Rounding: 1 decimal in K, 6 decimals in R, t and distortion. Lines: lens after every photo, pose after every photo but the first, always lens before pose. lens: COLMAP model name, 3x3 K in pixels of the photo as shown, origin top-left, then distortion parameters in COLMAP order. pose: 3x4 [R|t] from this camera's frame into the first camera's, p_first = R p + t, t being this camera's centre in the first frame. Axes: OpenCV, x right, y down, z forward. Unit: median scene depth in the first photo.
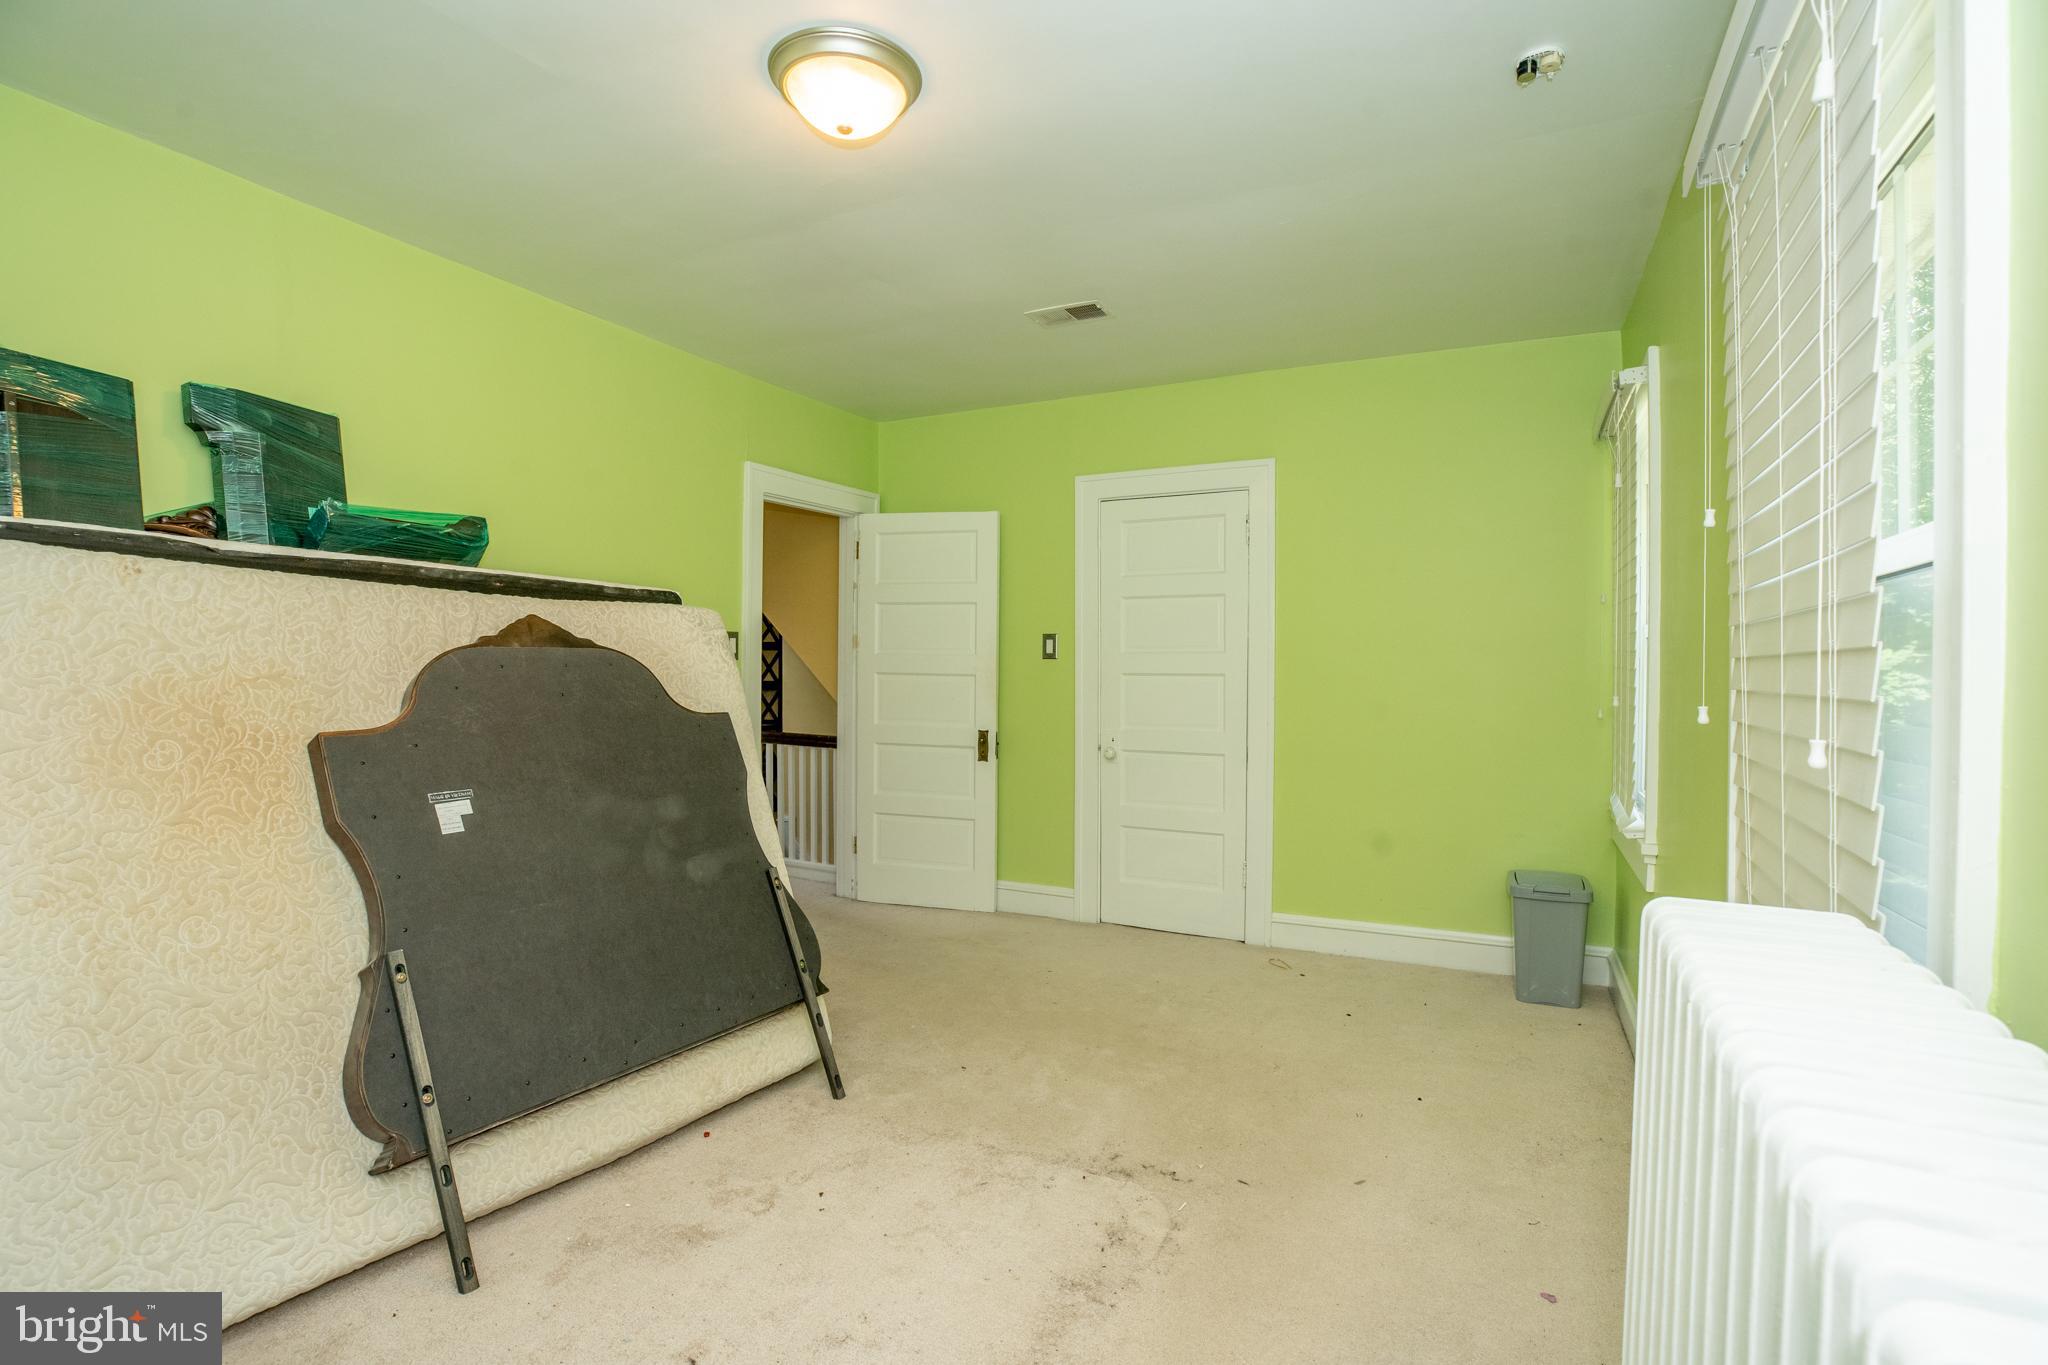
lens RADIAL K [[986.8, 0, 1020.5], [0, 986.8, 685.3], [0, 0, 1]] dist [-0.043274, 0.014230]
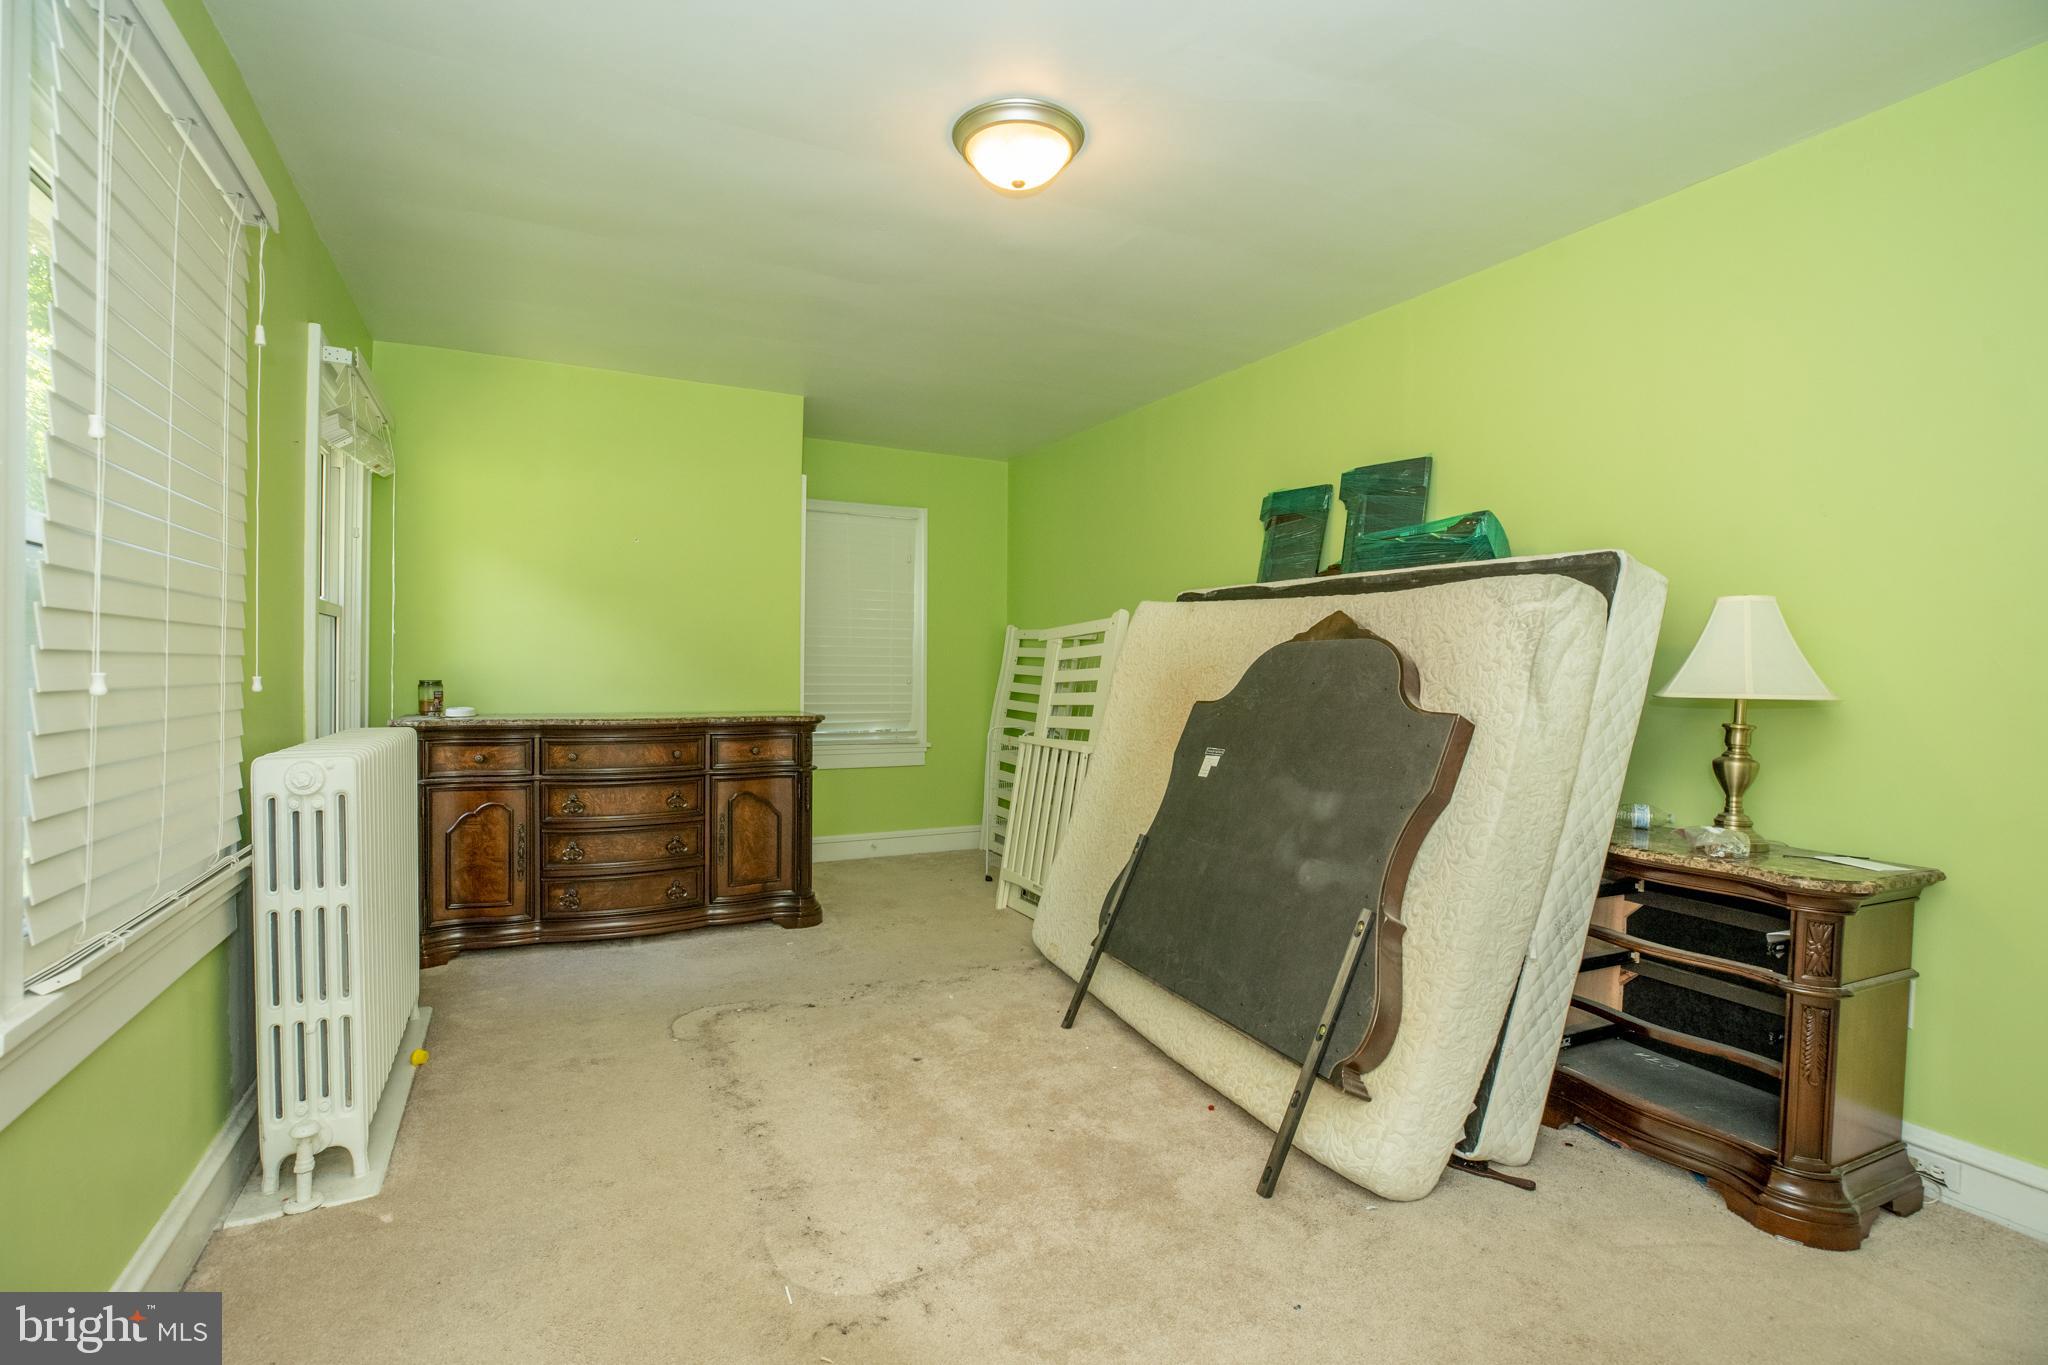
lens RADIAL K [[986.8, 0, 1020.5], [0, 986.8, 685.3], [0, 0, 1]] dist [-0.043274, 0.014230]
pose [[-0.613690, 0.008634, -0.789500, 0.651809], [-0.018630, 0.999503, 0.025411, -0.010616], [0.789327, 0.030303, -0.613224, 1.541426]]
